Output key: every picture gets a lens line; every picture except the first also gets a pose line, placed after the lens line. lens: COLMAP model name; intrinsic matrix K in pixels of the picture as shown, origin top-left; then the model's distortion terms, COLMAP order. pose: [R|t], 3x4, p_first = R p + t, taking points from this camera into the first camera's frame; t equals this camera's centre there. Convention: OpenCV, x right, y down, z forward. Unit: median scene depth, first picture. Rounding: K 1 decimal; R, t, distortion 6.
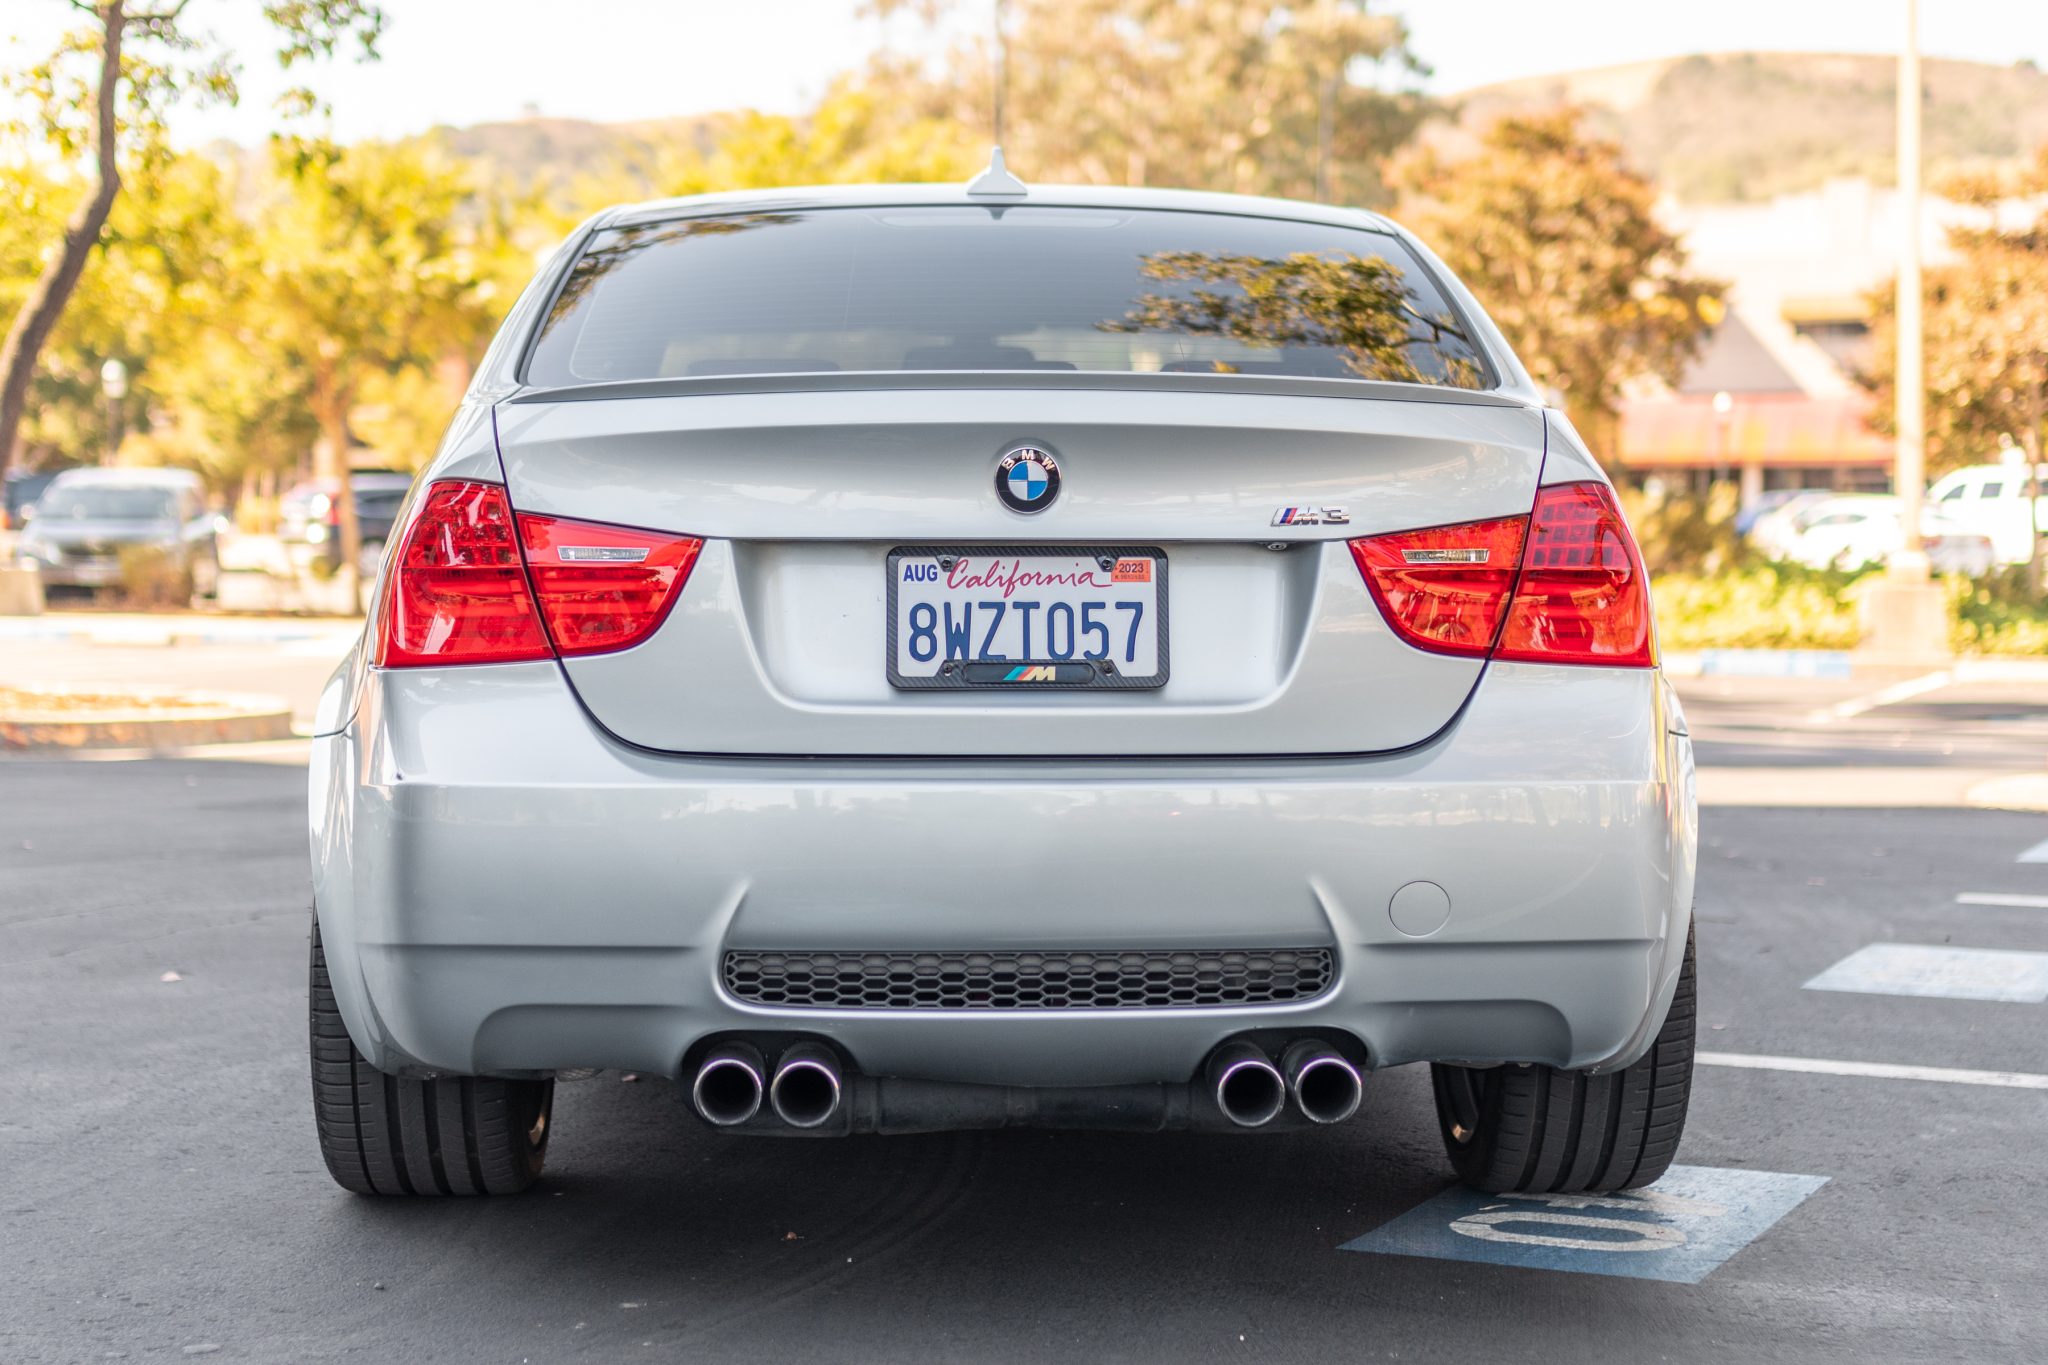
lens RADIAL K [[3457.0, 0, 1048.5], [0, 3457.0, 685.9], [0, 0, 1]] dist [0.015031, -0.014035]
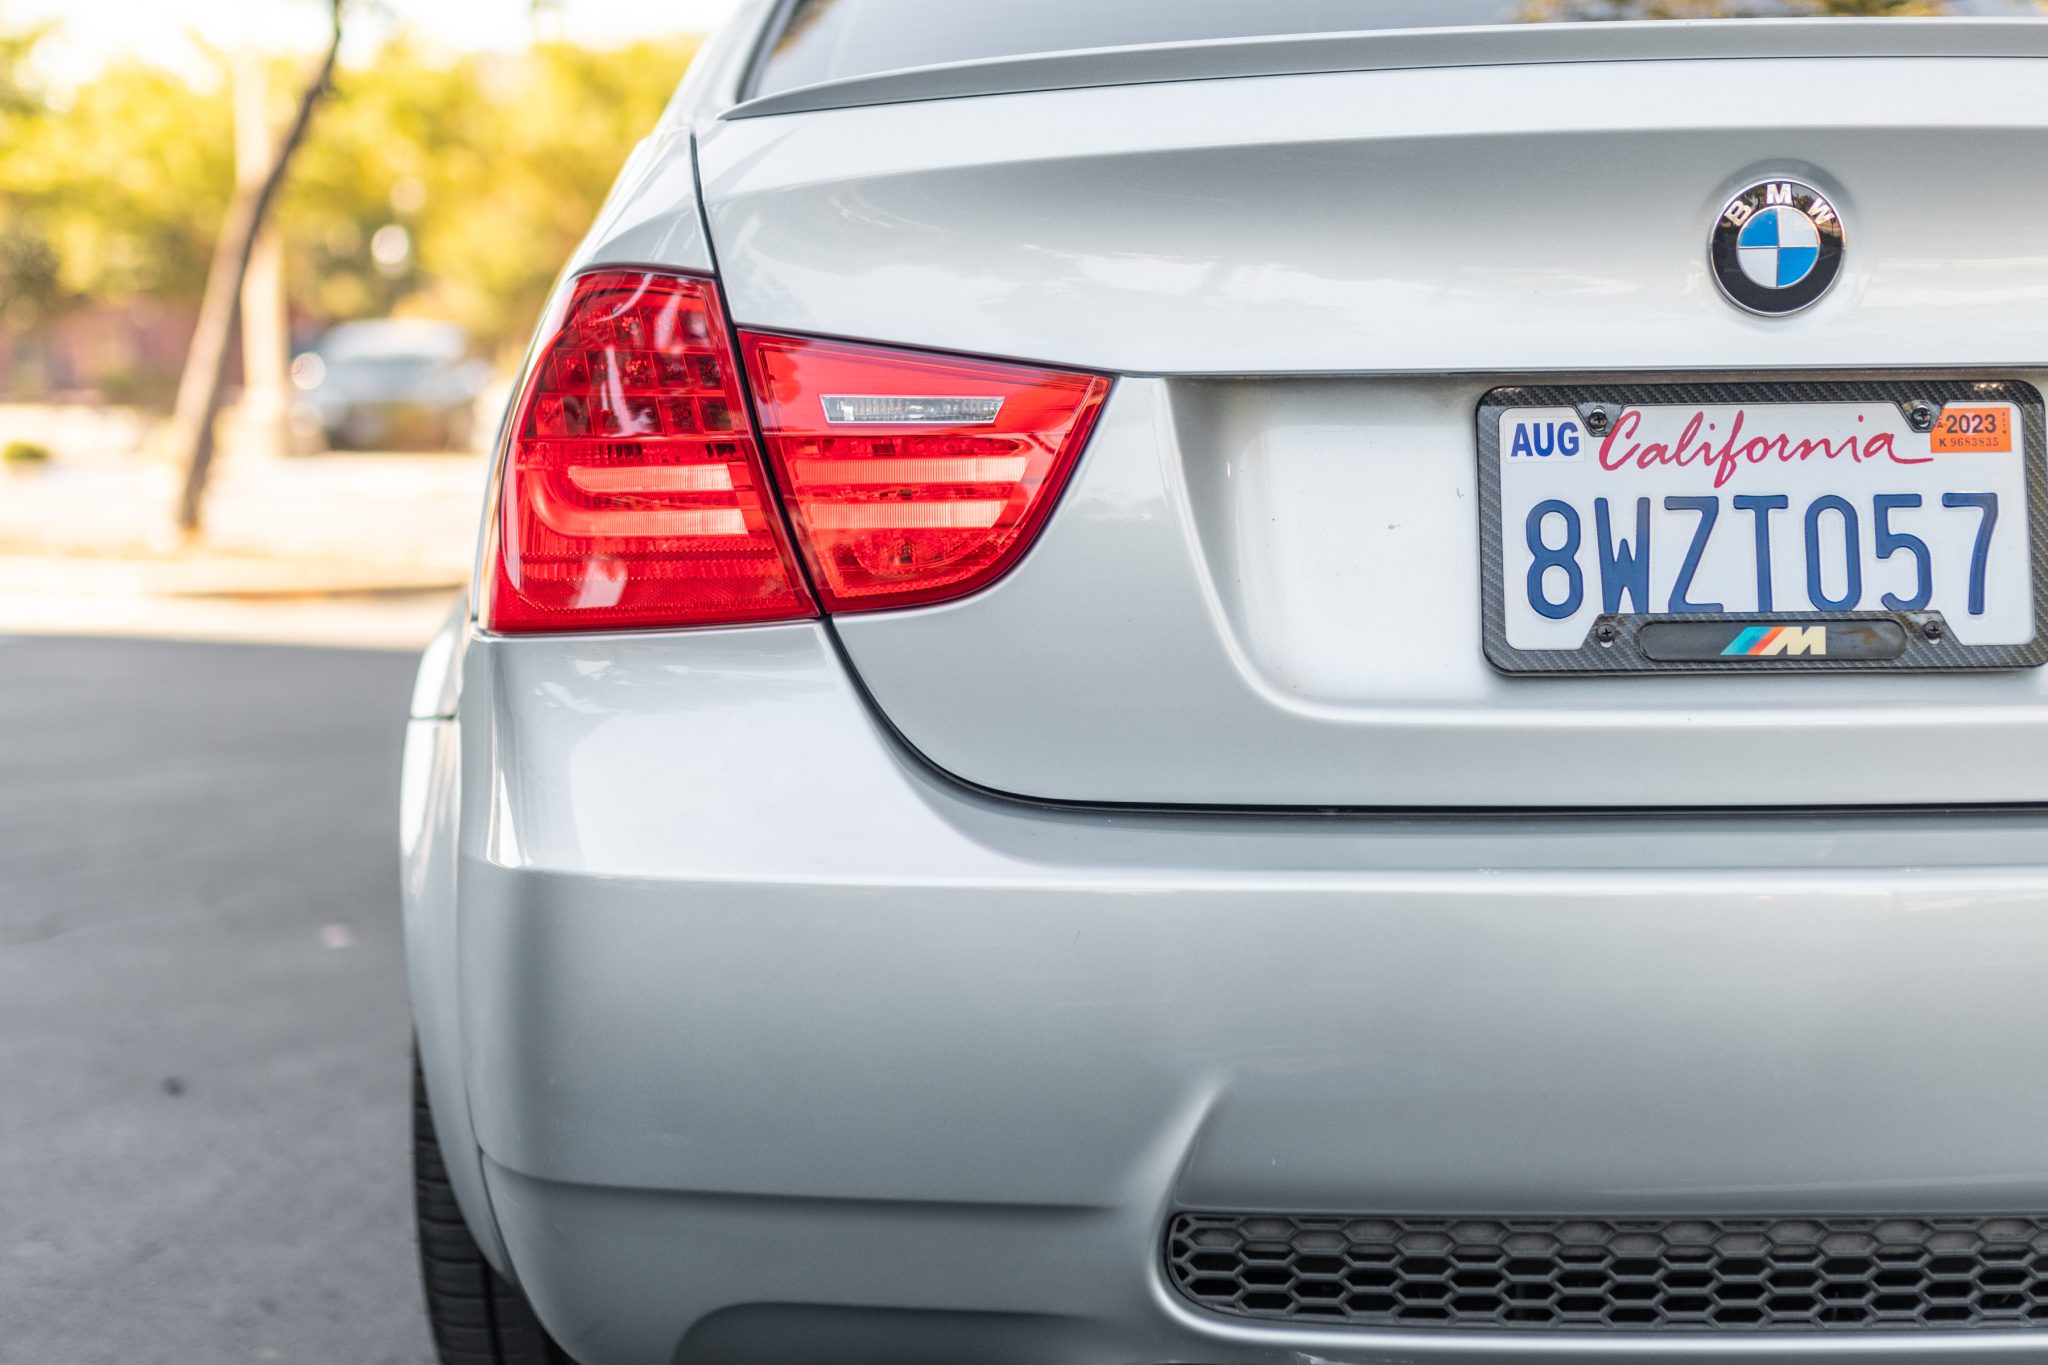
lens RADIAL K [[3009.9, 0, 1023.2], [0, 3009.9, 674.8], [0, 0, 1]] dist [-0.004171, 0.042991]
pose [[0.997947, -0.007366, -0.063615, -0.084544], [0.010736, 0.998548, 0.052782, -0.022453], [0.063134, -0.053356, 0.996578, 0.560183]]
